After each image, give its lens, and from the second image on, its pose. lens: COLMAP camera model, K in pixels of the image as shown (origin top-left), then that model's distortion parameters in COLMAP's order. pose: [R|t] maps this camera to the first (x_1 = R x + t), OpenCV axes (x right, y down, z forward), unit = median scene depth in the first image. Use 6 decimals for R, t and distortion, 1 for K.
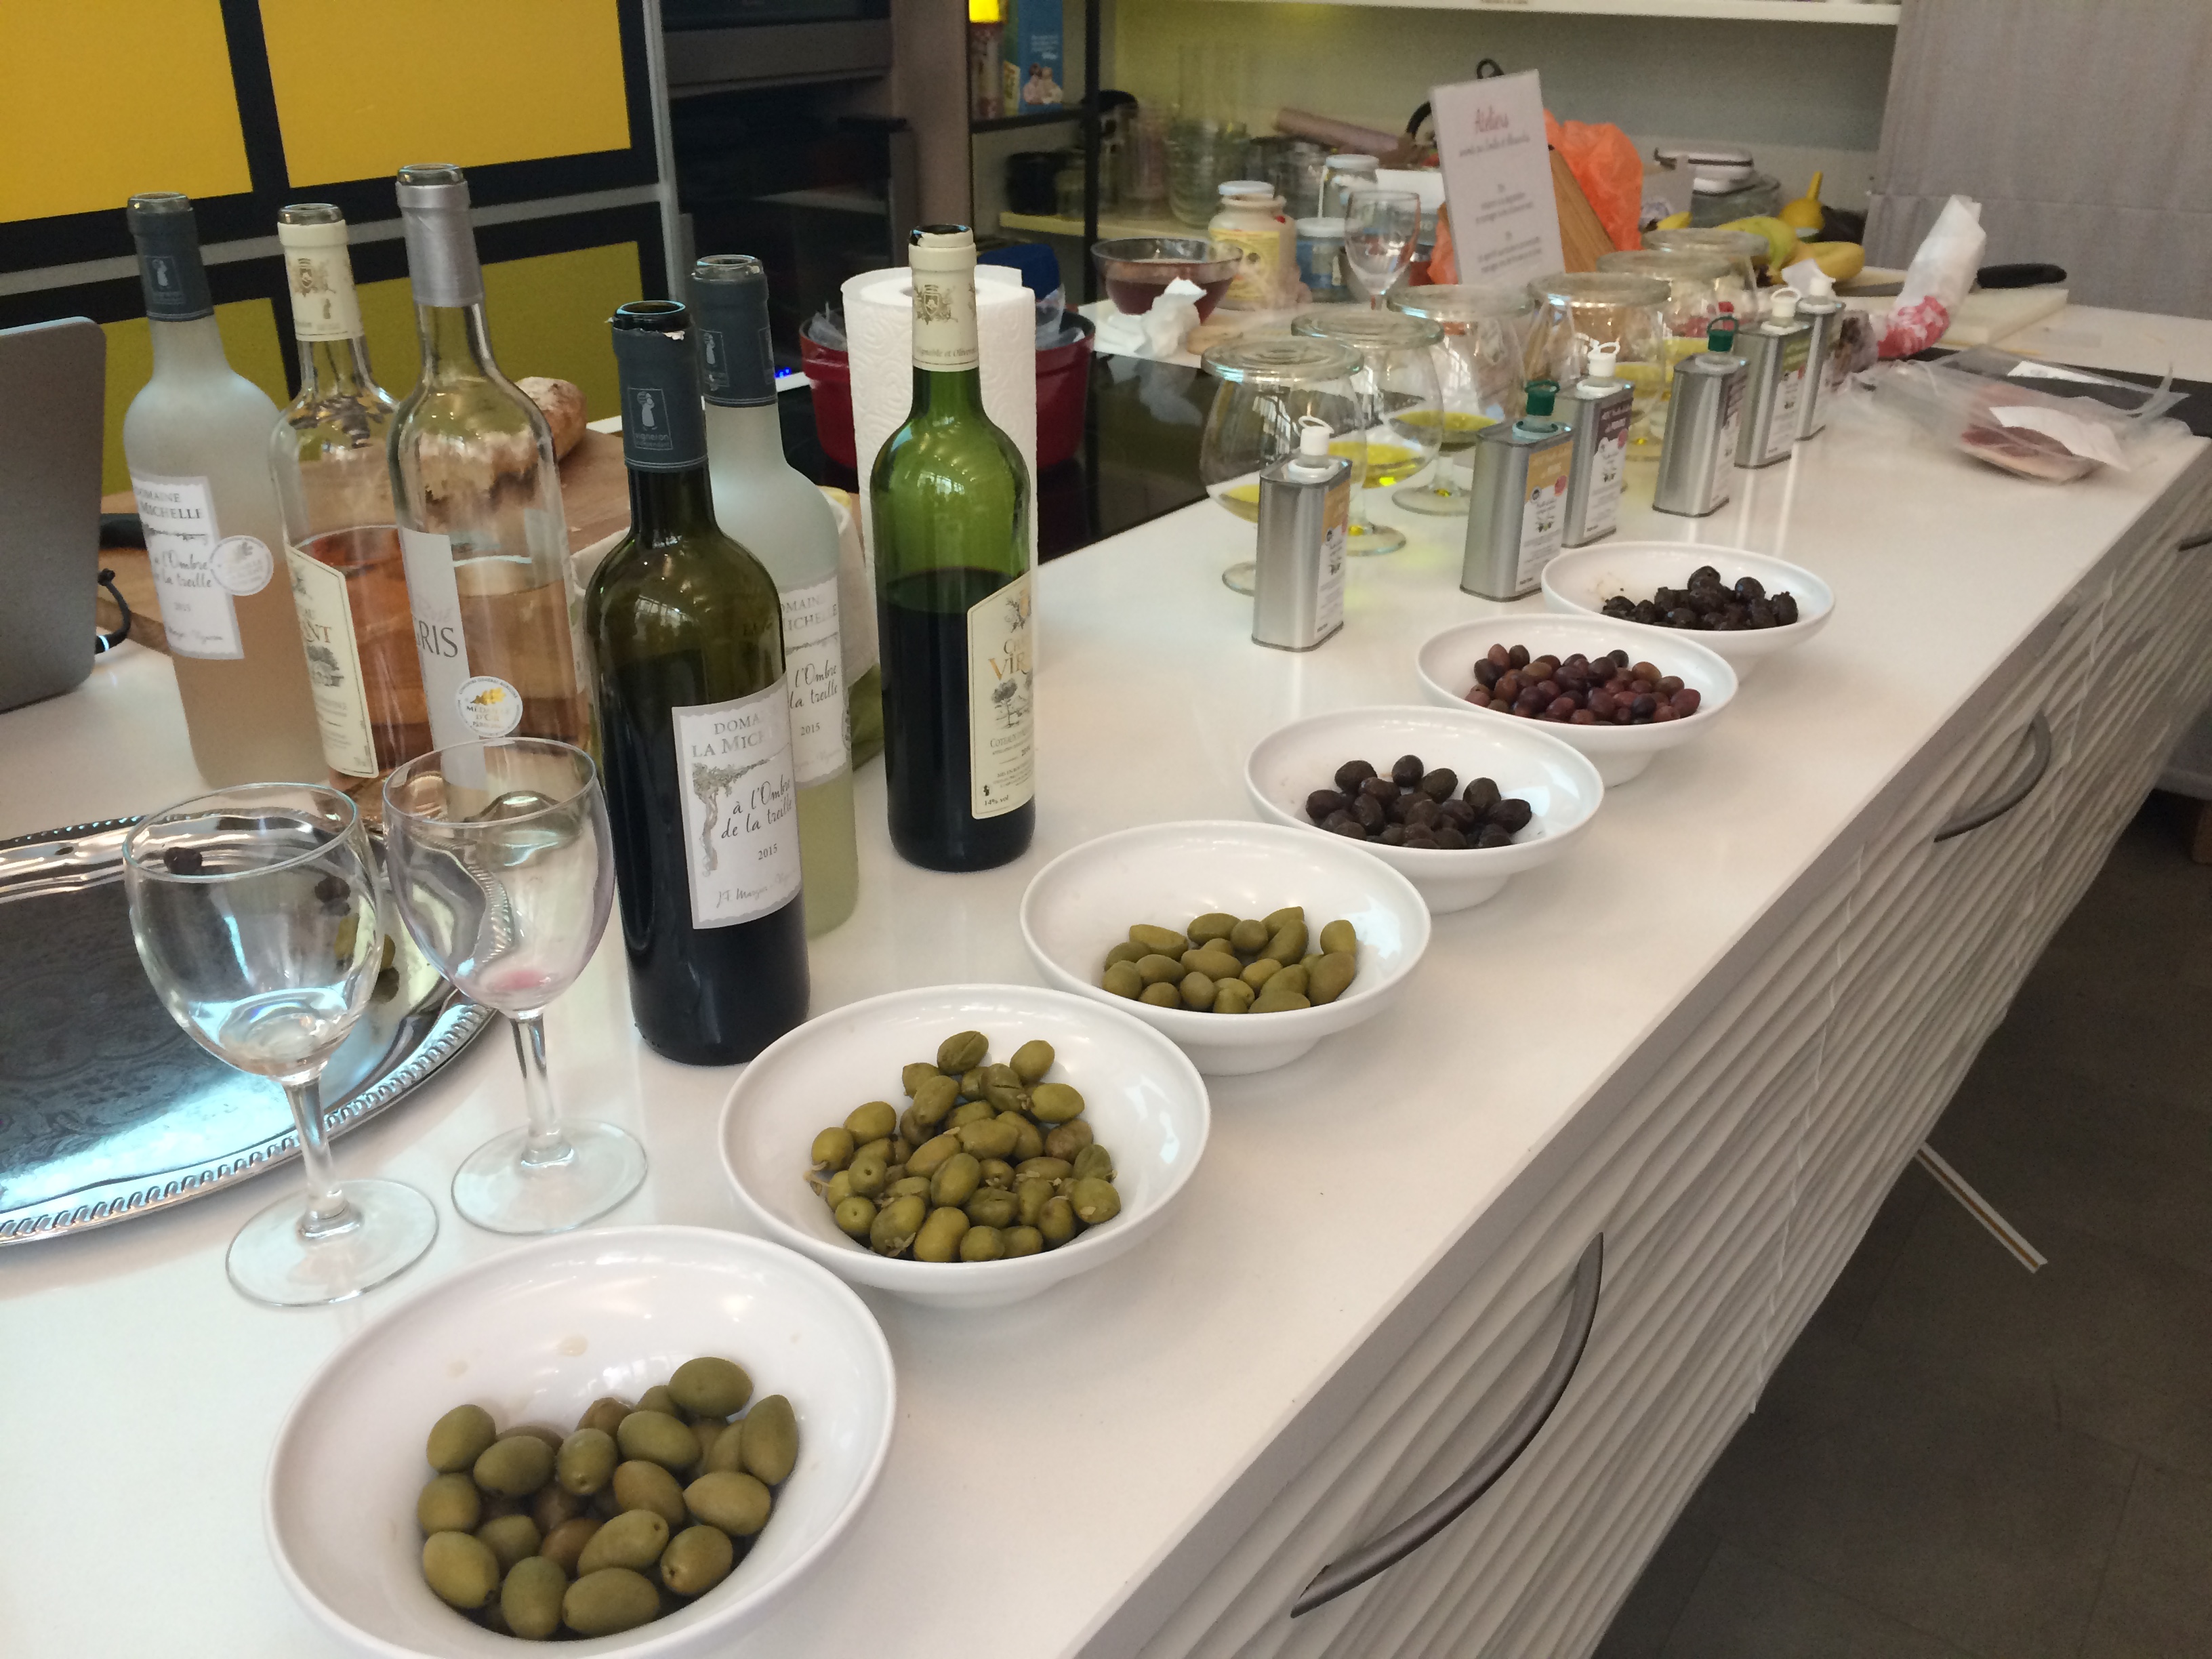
lens RADIAL K [[1880.3, 0, 1106.0], [0, 1880.3, 829.5], [0, 0, 1]] dist [0.048729, -0.001456]
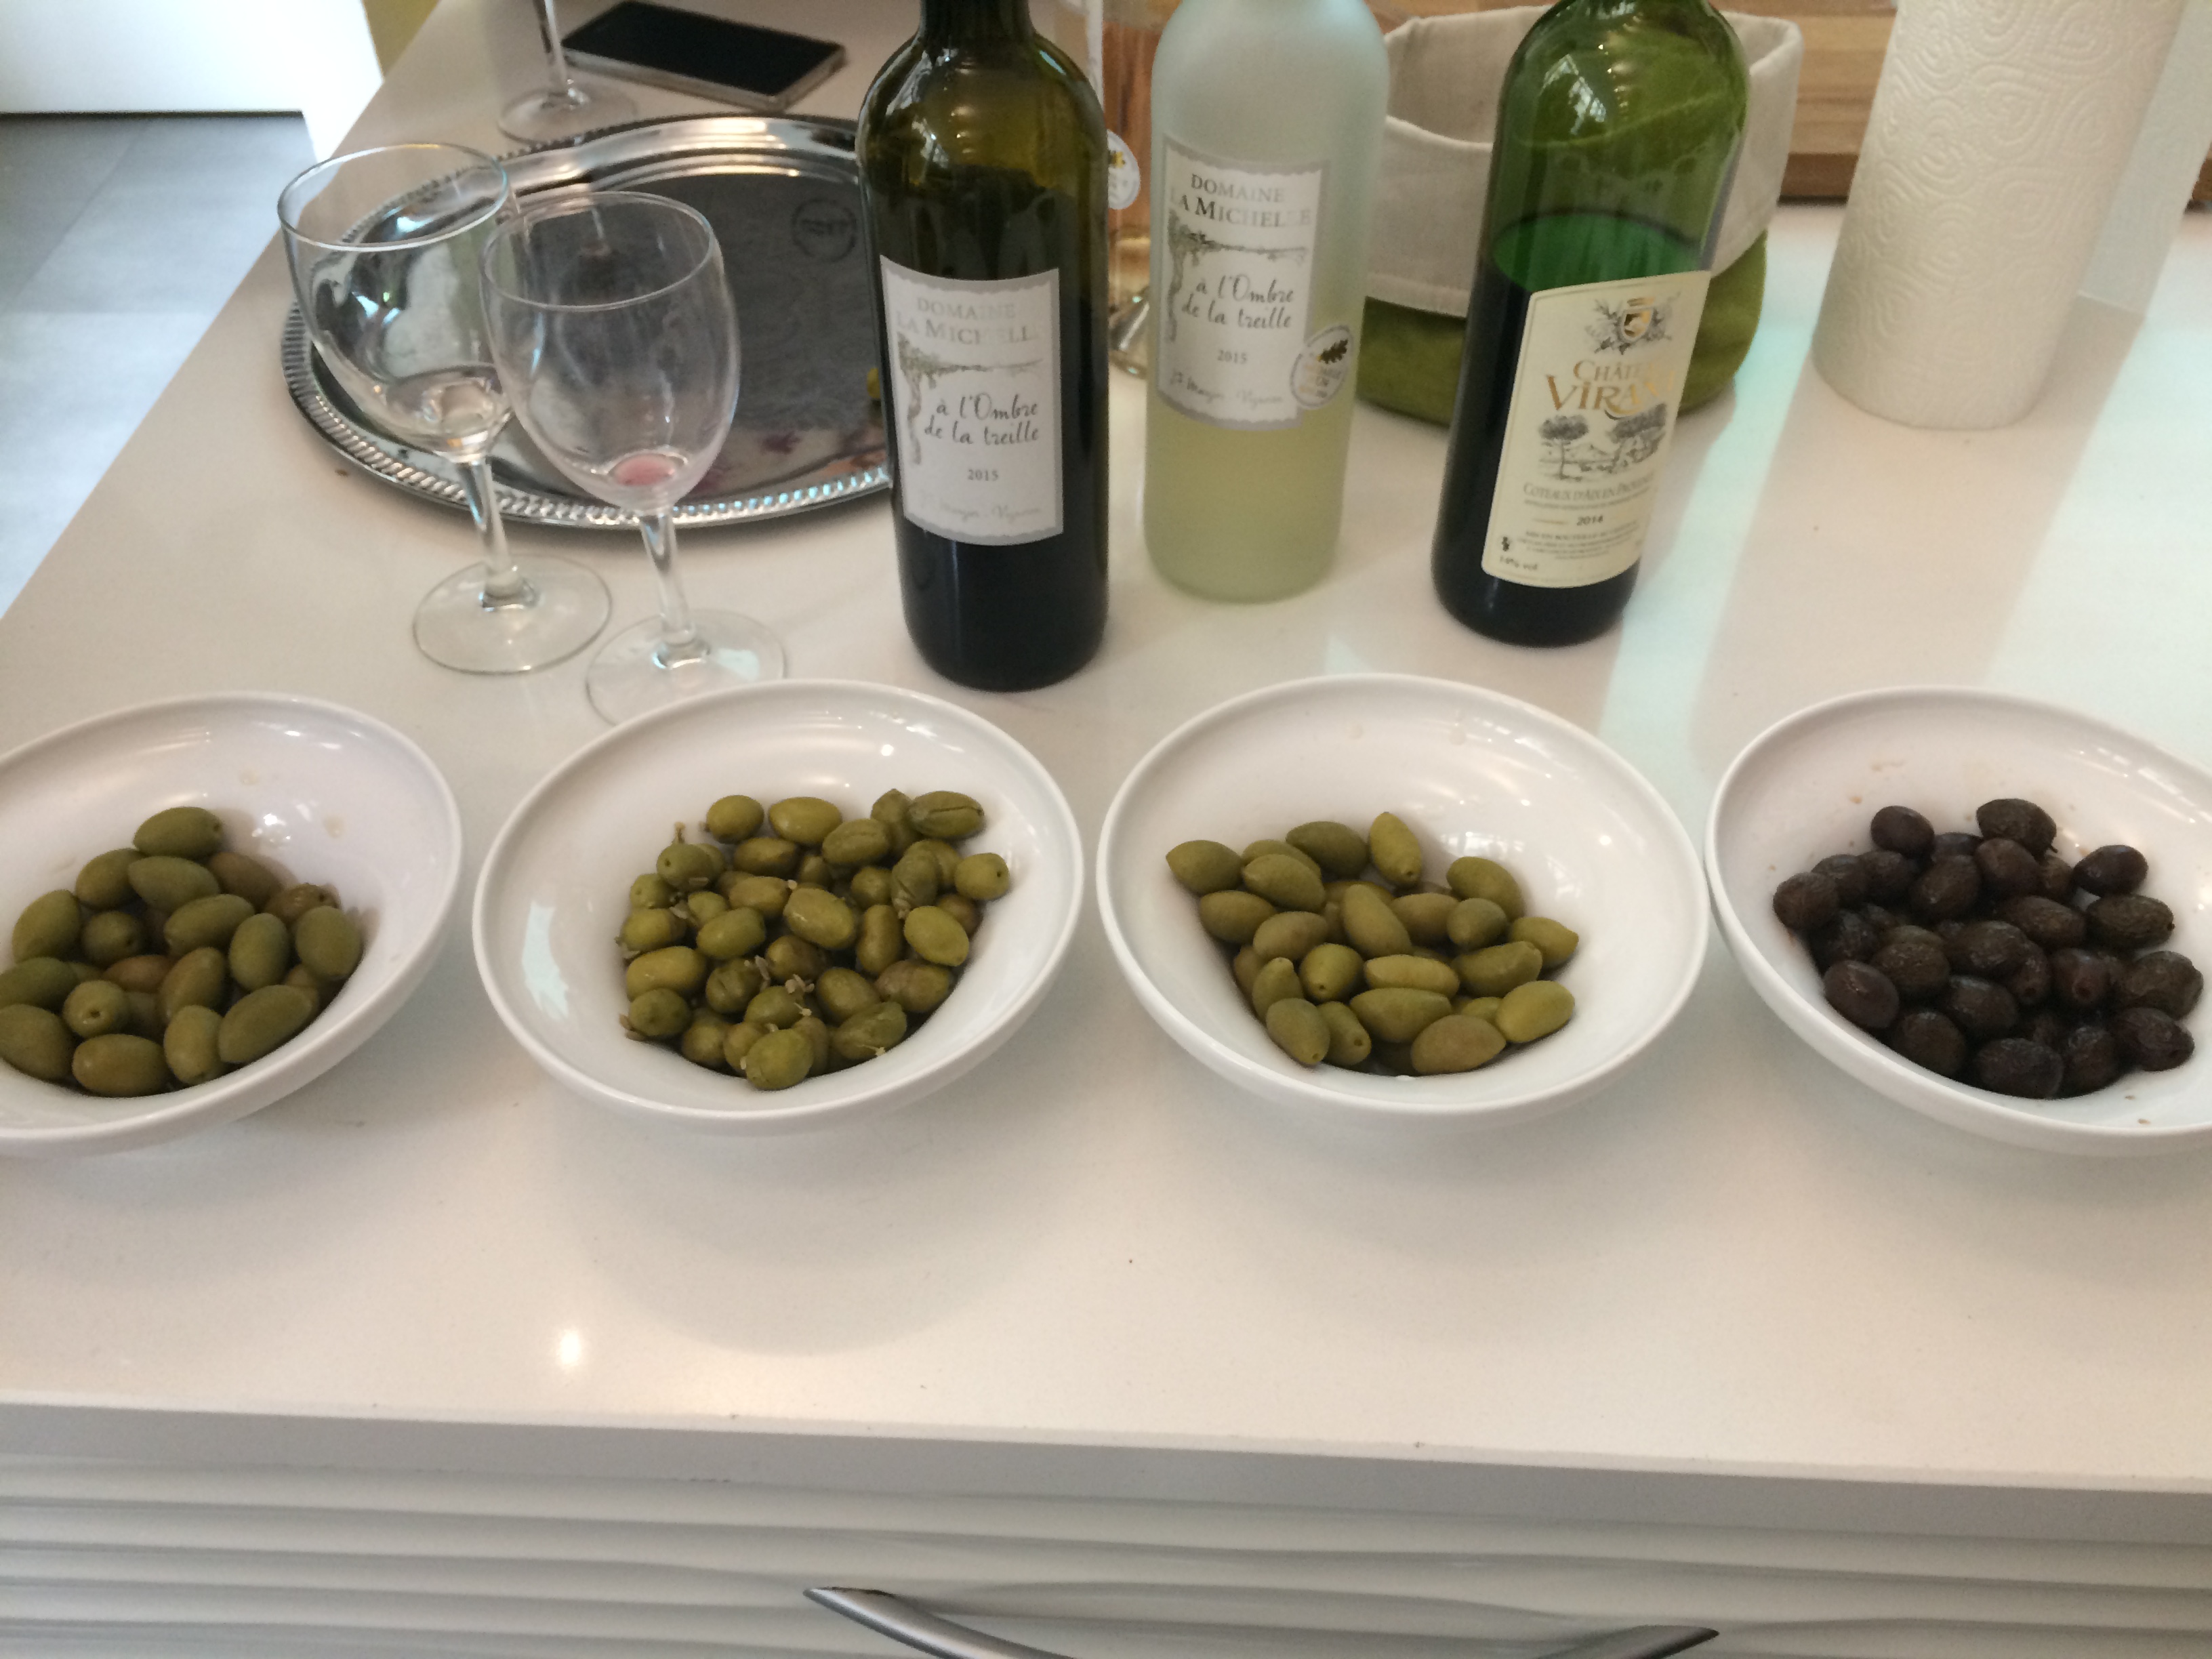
lens RADIAL K [[1933.6, 0, 1106.0], [0, 1933.6, 829.5], [0, 0, 1]] dist [0.041429, -0.000567]
pose [[0.564614, 0.576929, -0.590224, 0.429500], [-0.360811, 0.815696, 0.452166, -0.259643], [0.742311, -0.042340, 0.668716, 0.482384]]
